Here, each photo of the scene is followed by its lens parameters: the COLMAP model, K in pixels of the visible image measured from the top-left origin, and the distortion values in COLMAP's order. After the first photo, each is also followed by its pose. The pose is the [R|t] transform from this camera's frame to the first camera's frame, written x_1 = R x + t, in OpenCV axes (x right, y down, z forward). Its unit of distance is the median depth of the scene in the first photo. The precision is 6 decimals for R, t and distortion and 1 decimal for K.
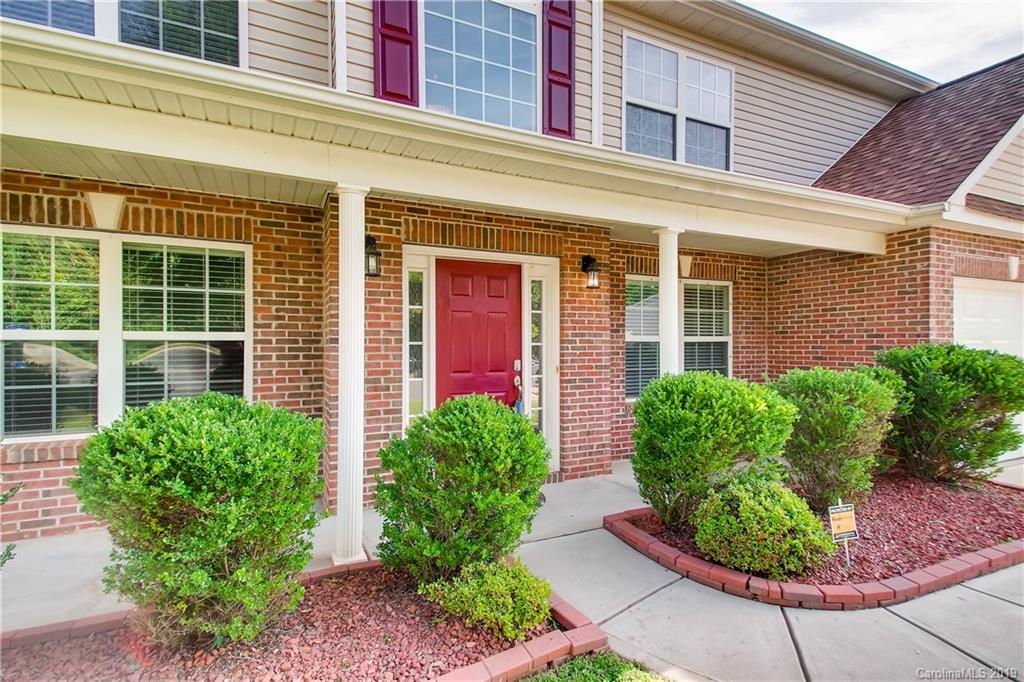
lens RADIAL K [[502.7, 0, 511.8], [0, 502.7, 346.7], [0, 0, 1]] dist [0.027393, -0.000412]
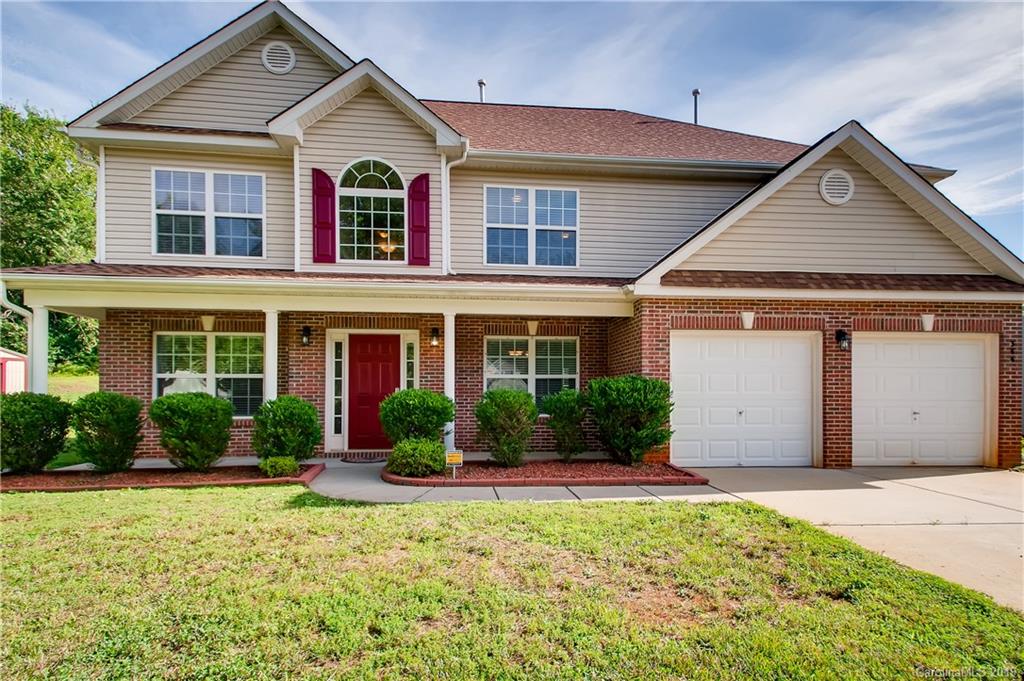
lens RADIAL K [[506.1, 0, 517.1], [0, 506.1, 396.5], [0, 0, 1]] dist [0.017014, -0.000410]
pose [[0.939306, -0.000496, -0.343079, 1.033598], [-0.000725, 0.999994, -0.003430, 0.062719], [0.343079, 0.003470, 0.939300, -0.551834]]
